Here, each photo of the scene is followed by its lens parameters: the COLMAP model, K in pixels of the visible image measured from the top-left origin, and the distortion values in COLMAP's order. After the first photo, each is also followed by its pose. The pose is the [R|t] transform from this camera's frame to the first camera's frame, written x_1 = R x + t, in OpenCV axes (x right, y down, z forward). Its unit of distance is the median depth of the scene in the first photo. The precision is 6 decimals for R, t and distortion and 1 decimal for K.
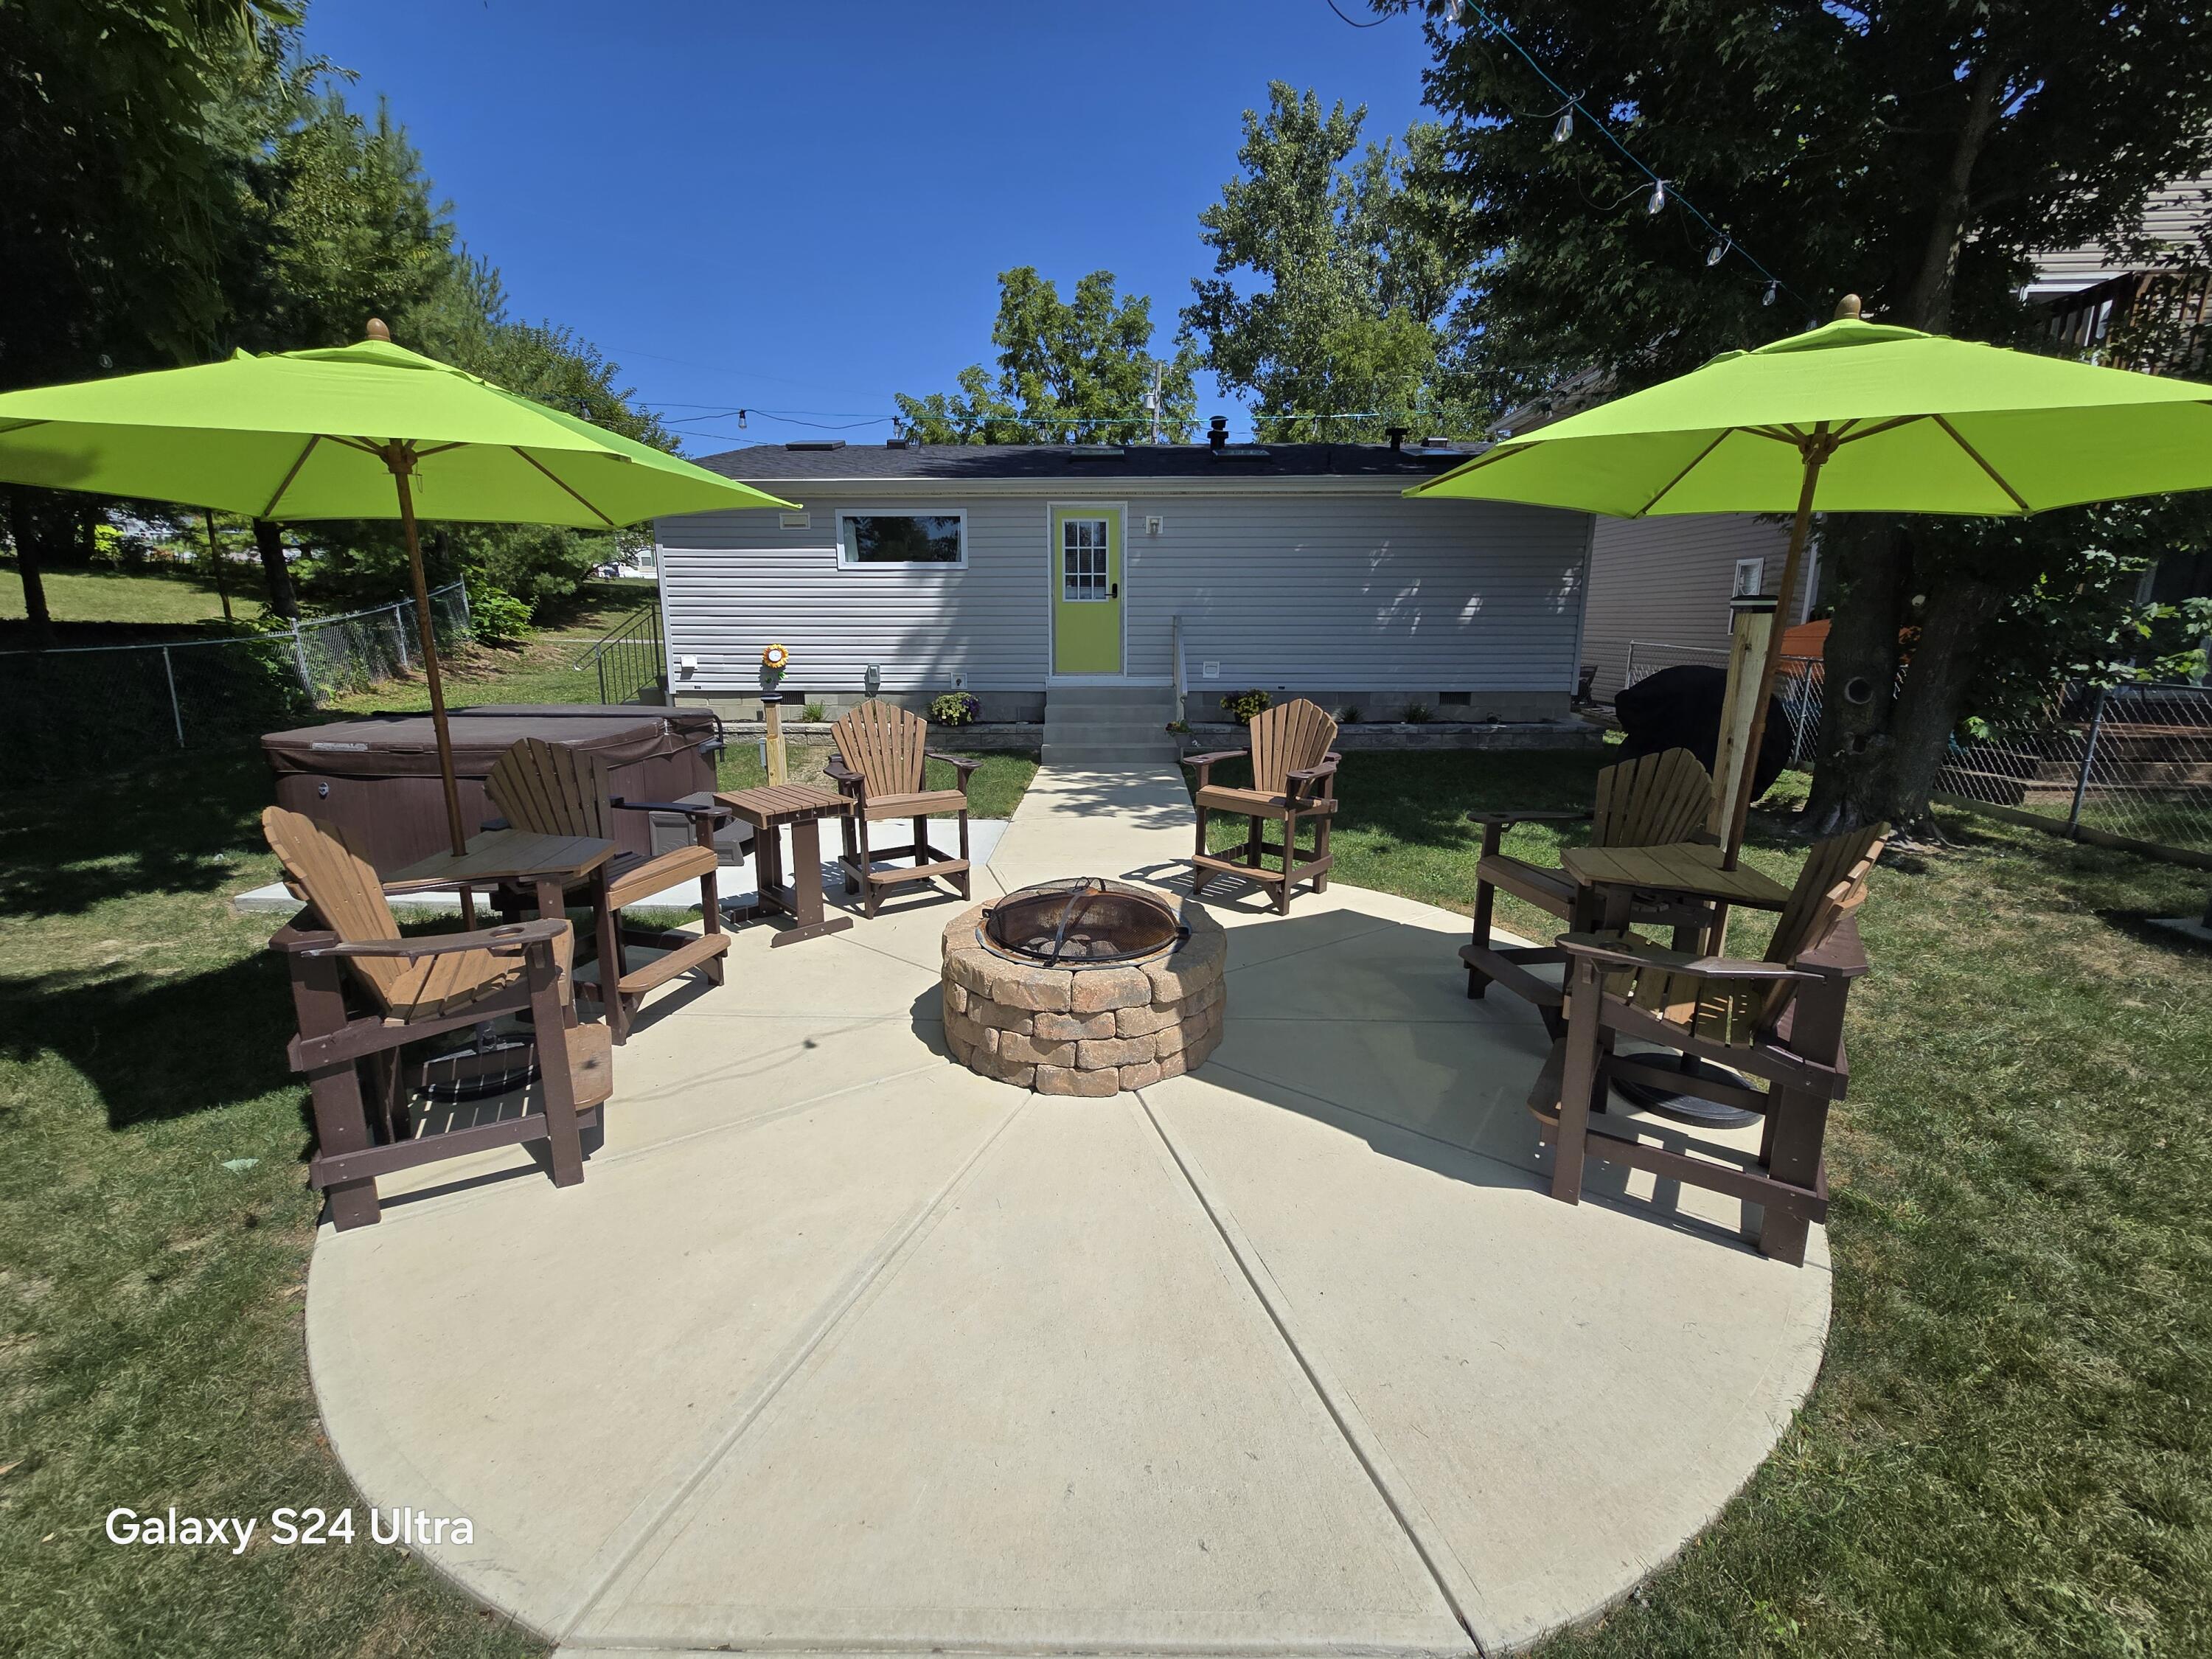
lens RADIAL K [[885.9, 0, 1102.9], [0, 885.9, 796.2], [0, 0, 1]] dist [-0.009894, 0.003105]
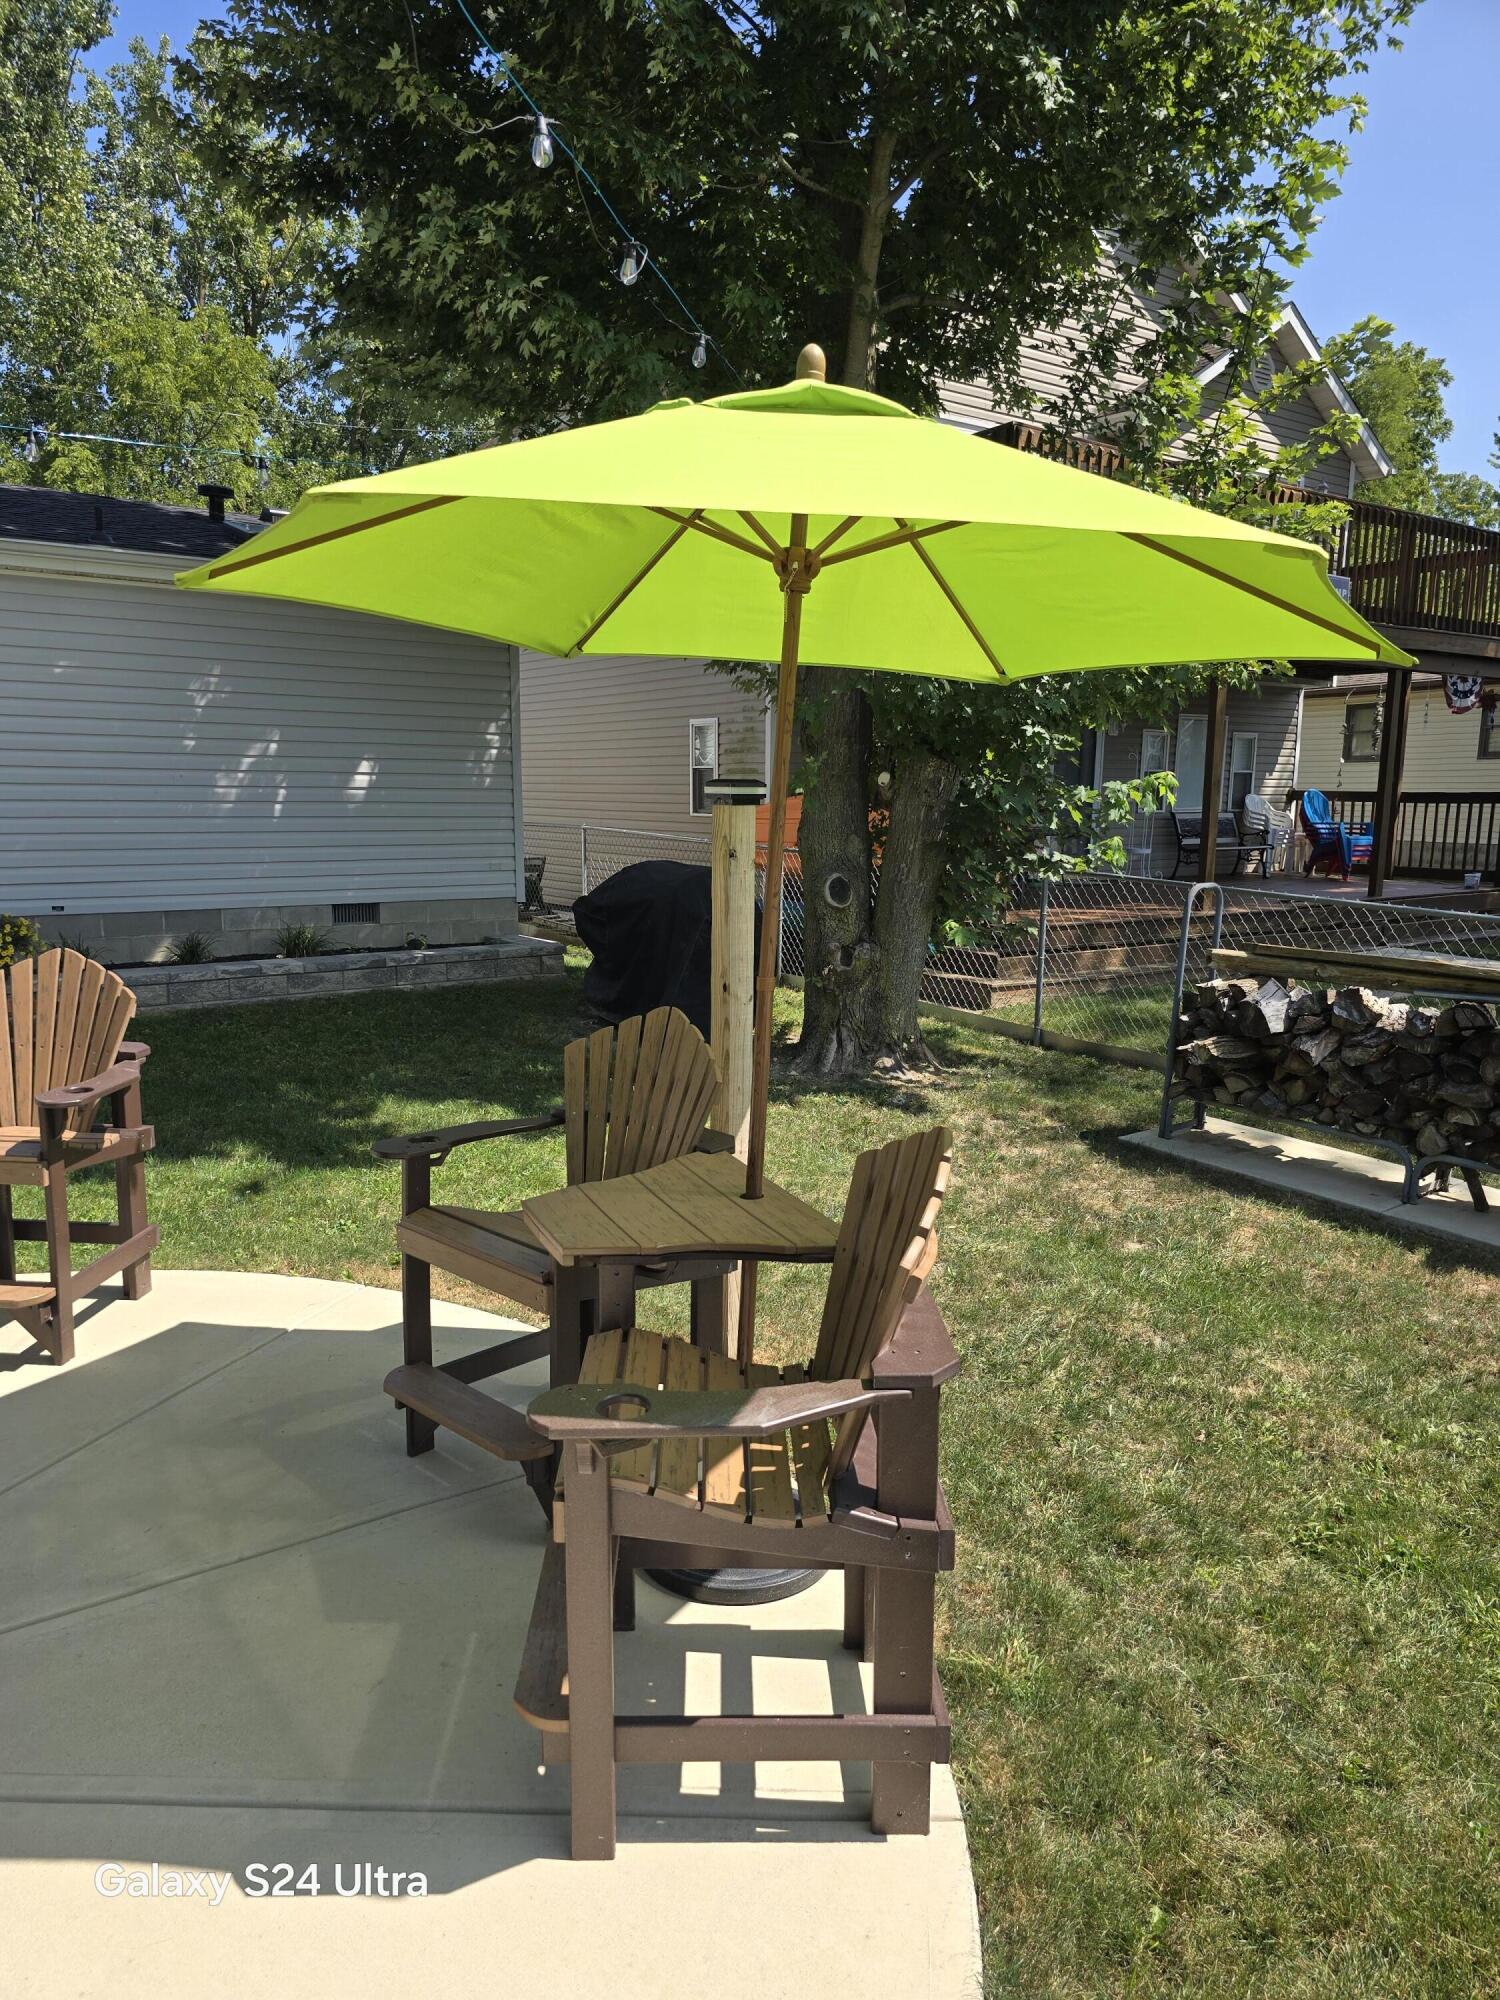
lens RADIAL K [[1337.6, 0, 750.0], [0, 1337.6, 1000.0], [0, 0, 1]] dist [0.070465, -0.078806]
pose [[0.792192, -0.088707, 0.603790, 0.058852], [0.112875, 0.993607, -0.002118, -0.030868], [-0.599742, 0.069831, 0.797140, 0.098249]]
